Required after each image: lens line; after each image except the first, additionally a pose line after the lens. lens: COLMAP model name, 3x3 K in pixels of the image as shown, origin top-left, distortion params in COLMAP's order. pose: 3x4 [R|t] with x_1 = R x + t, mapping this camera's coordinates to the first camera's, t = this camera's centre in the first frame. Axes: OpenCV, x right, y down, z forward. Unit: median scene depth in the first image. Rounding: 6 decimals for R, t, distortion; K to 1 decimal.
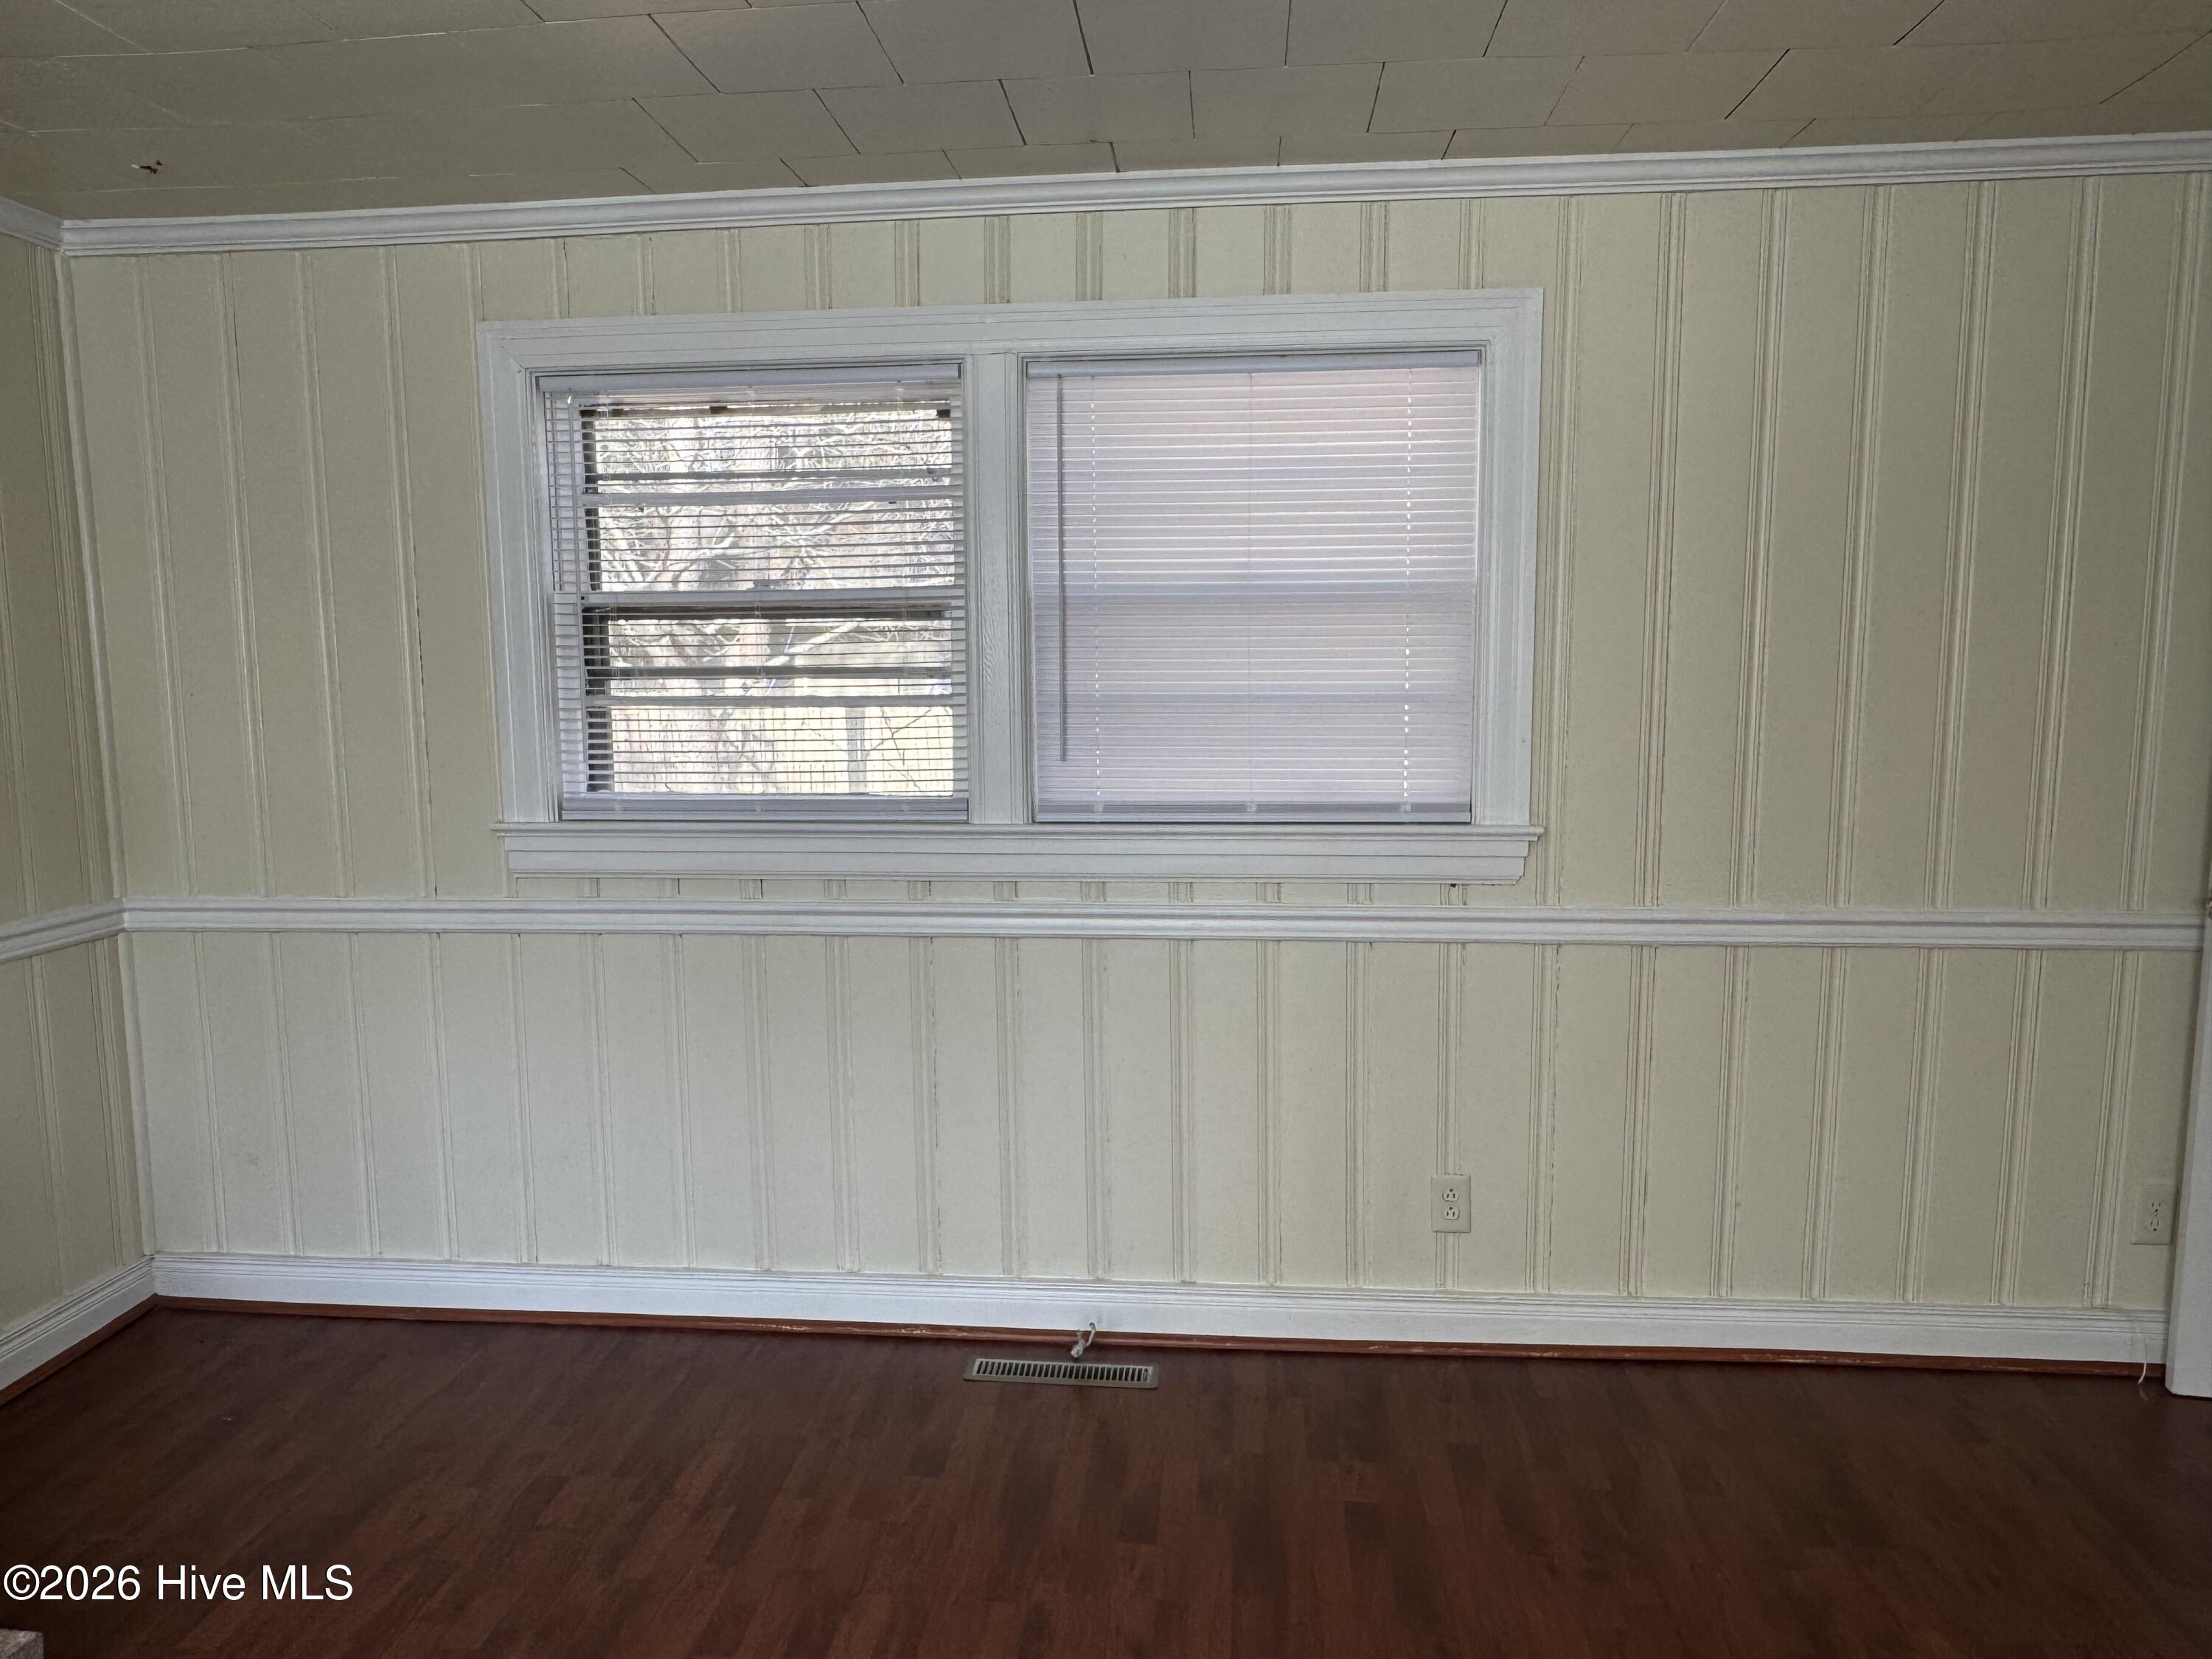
lens RADIAL K [[1456.5, 0, 1101.2], [0, 1456.5, 837.3], [0, 0, 1]] dist [-0.002195, -0.001695]
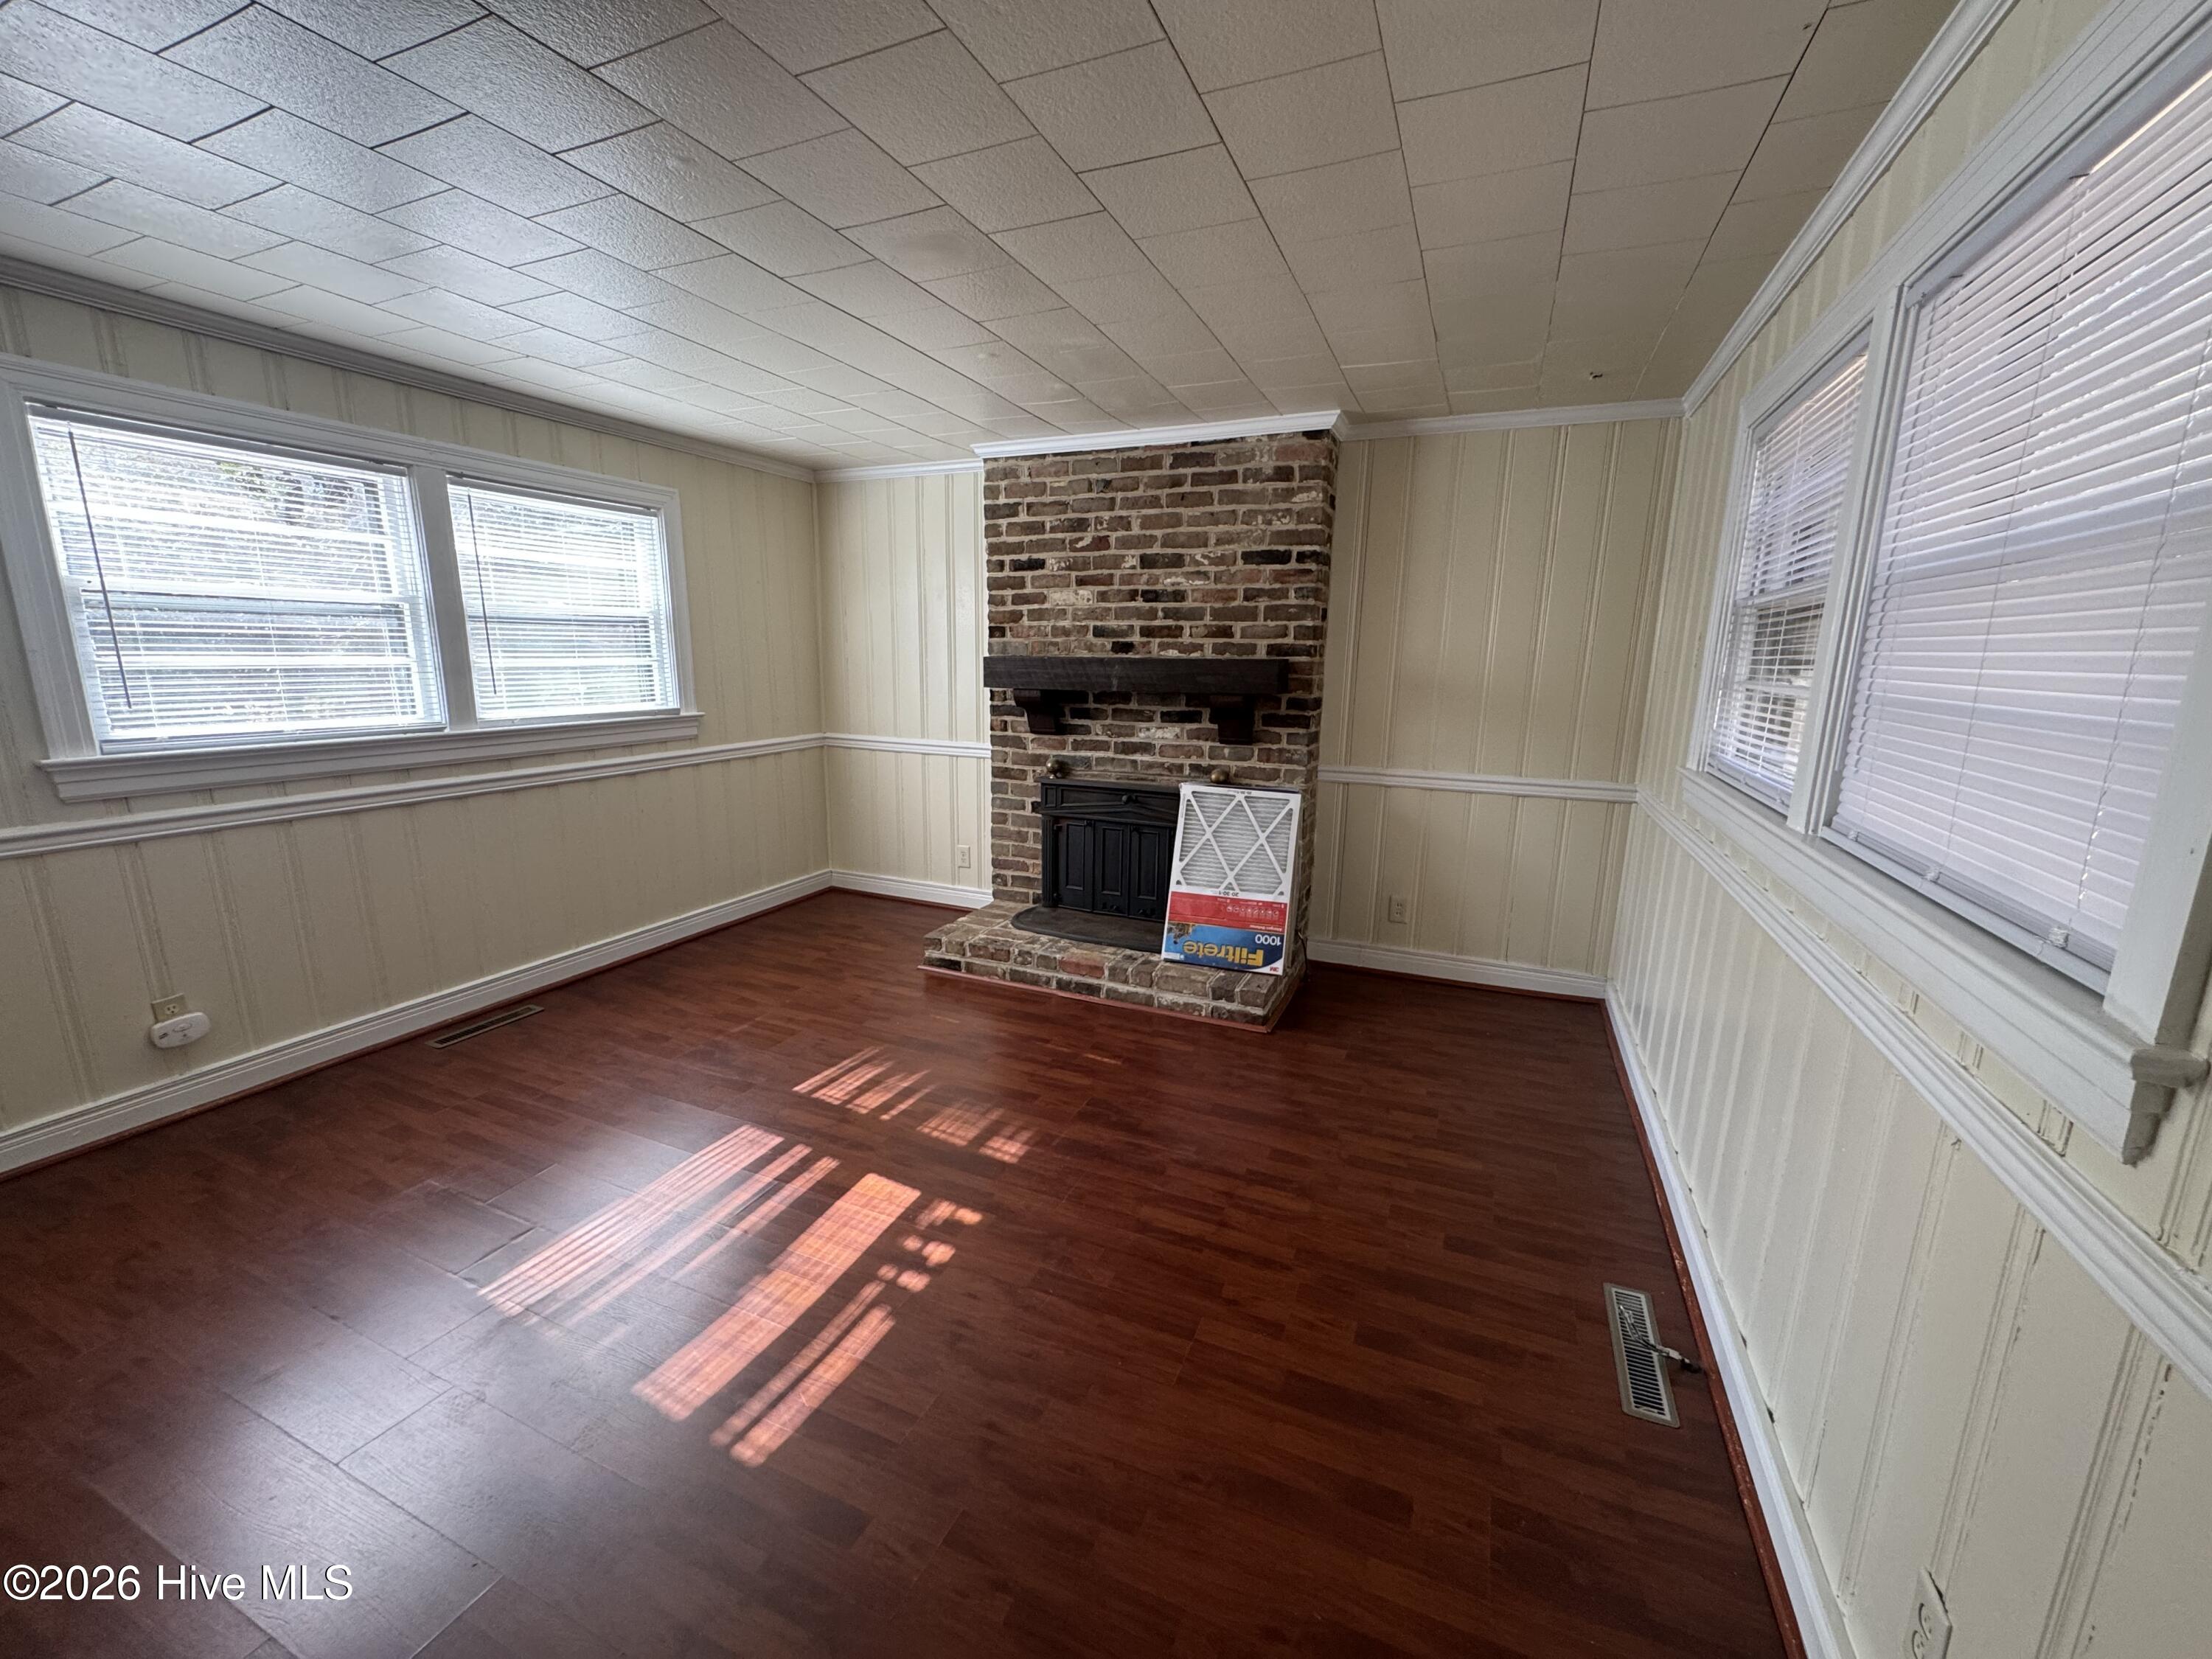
lens RADIAL K [[884.7, 0, 1099.7], [0, 884.7, 826.4], [0, 0, 1]] dist [-0.001323, 0.000248]
pose [[-0.317127, 0.191499, -0.928848, 0.607333], [-0.126055, 0.962201, 0.241413, -0.094621], [0.939968, 0.193644, -0.281001, 0.741180]]
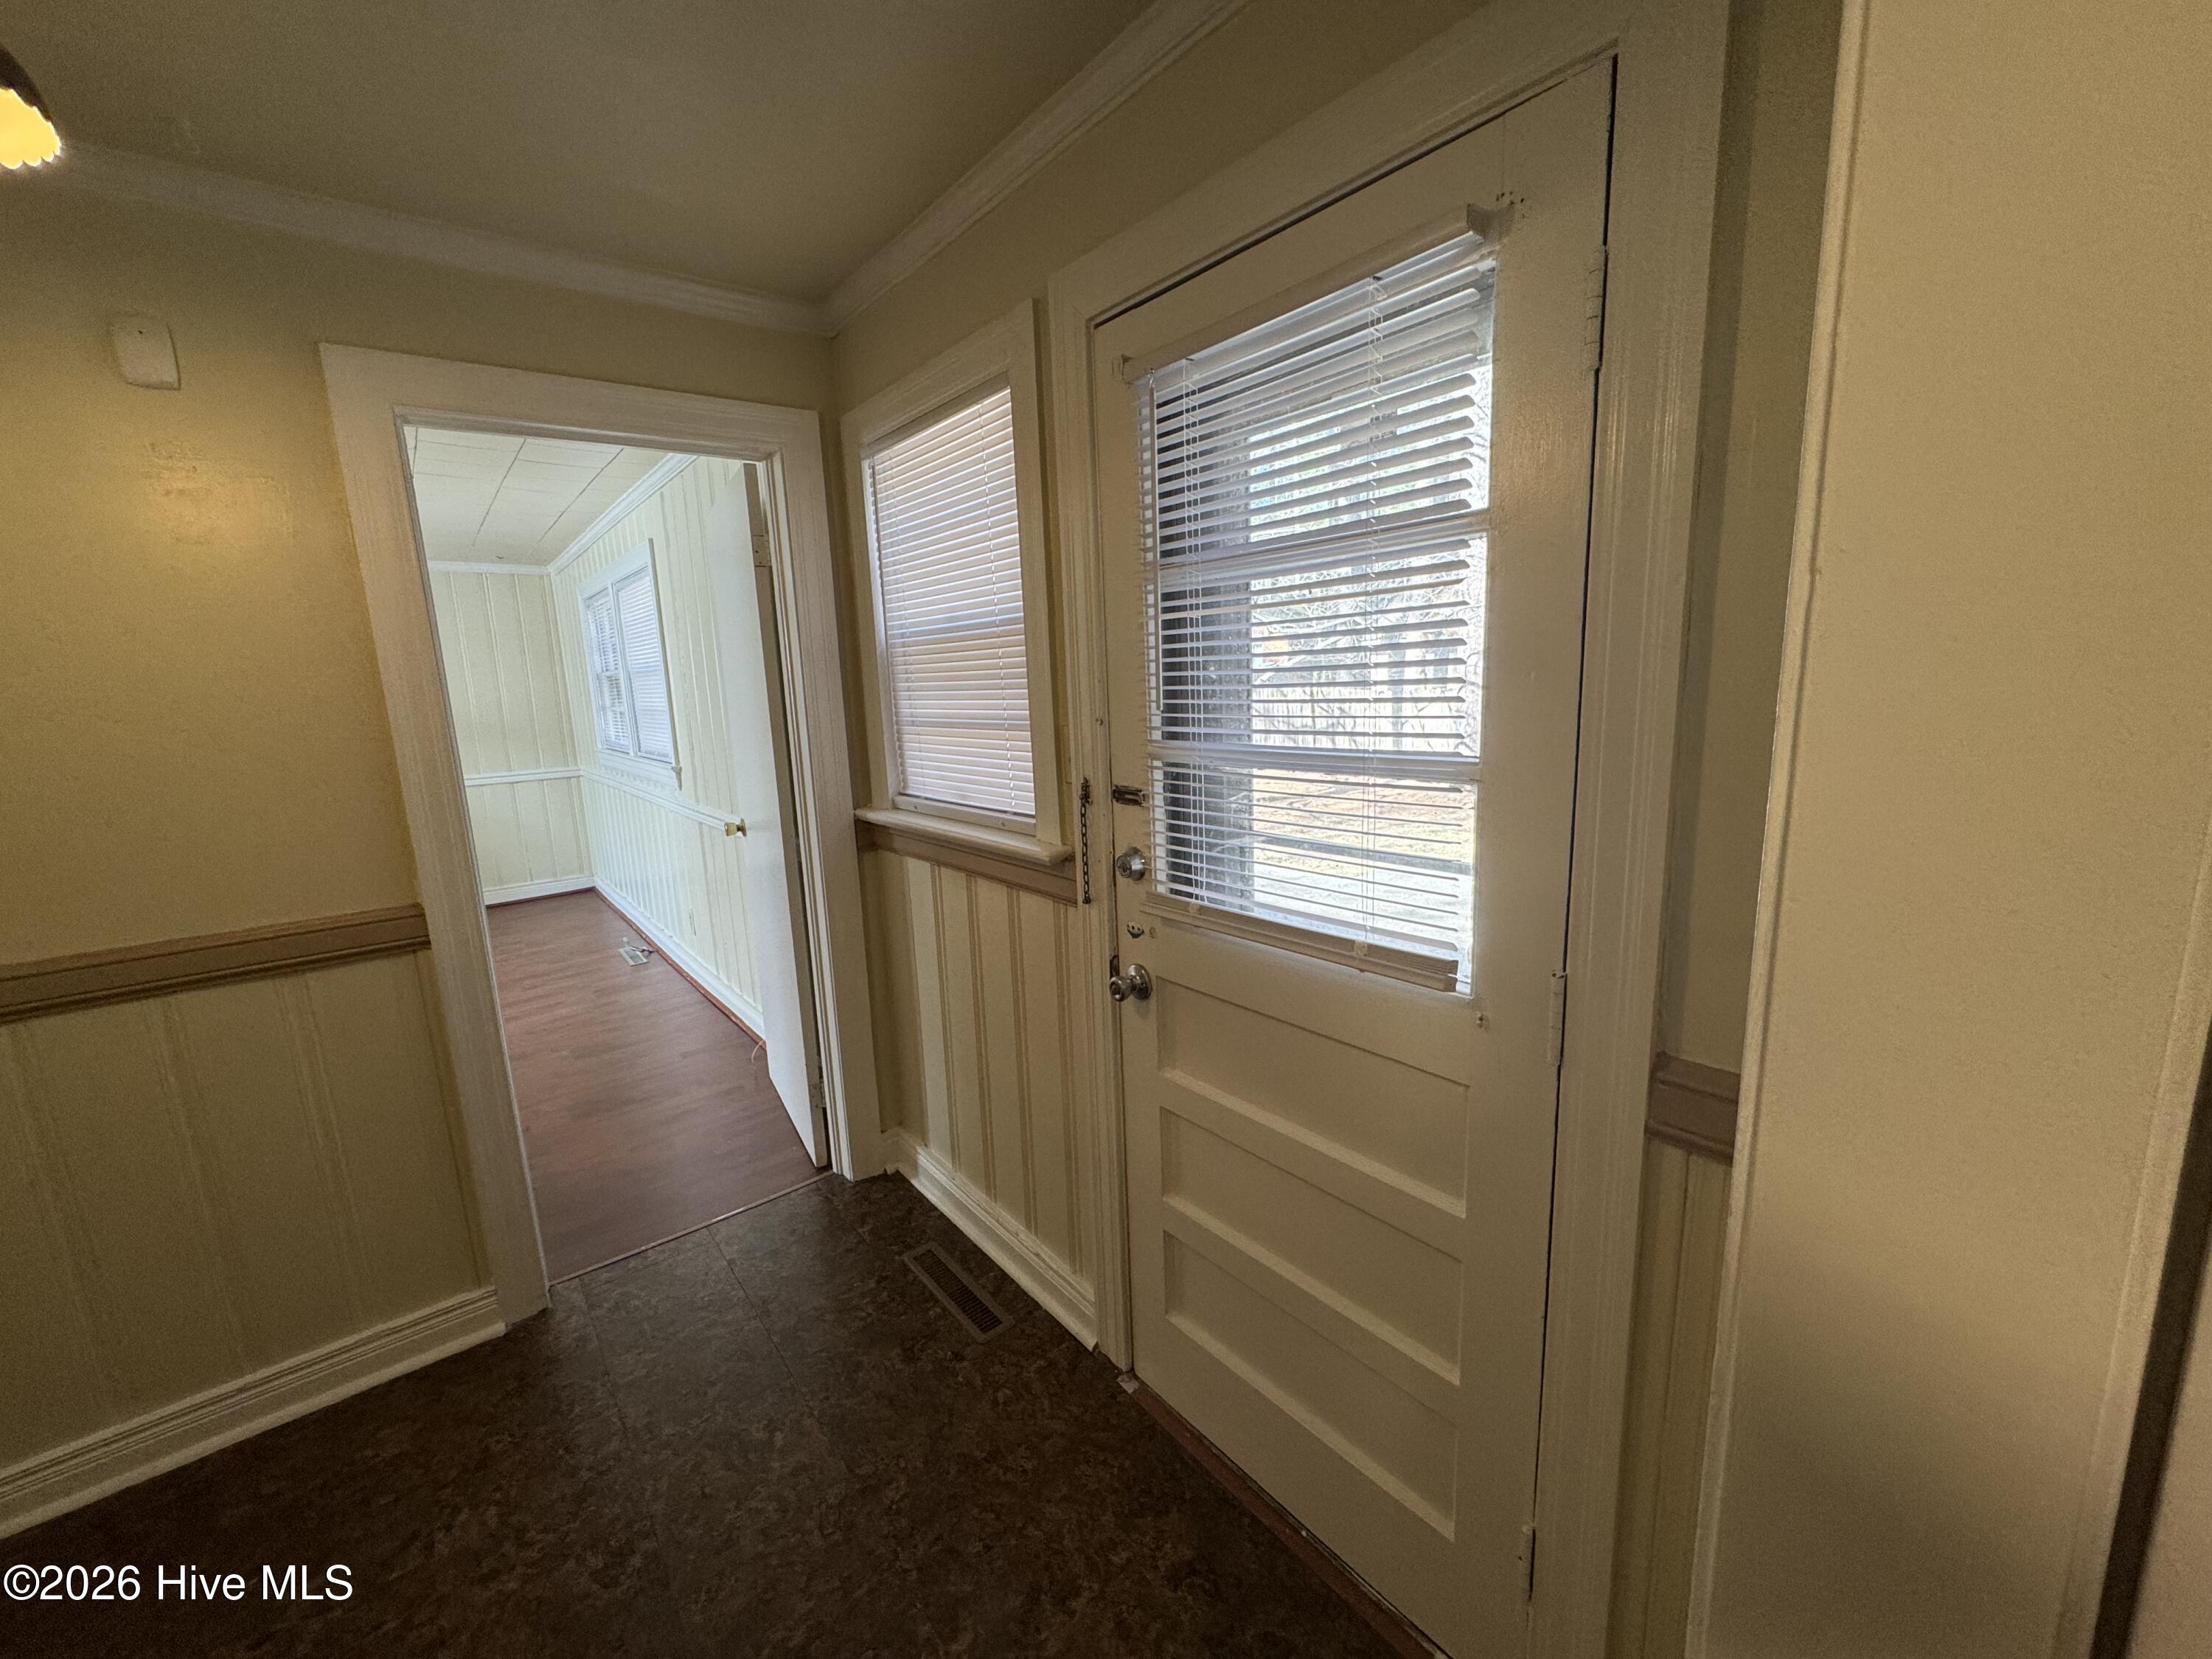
lens RADIAL K [[884.7, 0, 1117.9], [0, 884.7, 829.4], [0, 0, 1]] dist [-0.001323, 0.000248]
pose [[0.703492, 0.105719, -0.702796, 1.764465], [-0.055993, 0.994045, 0.093482, -0.076847], [0.708494, -0.026412, 0.705223, 0.469852]]
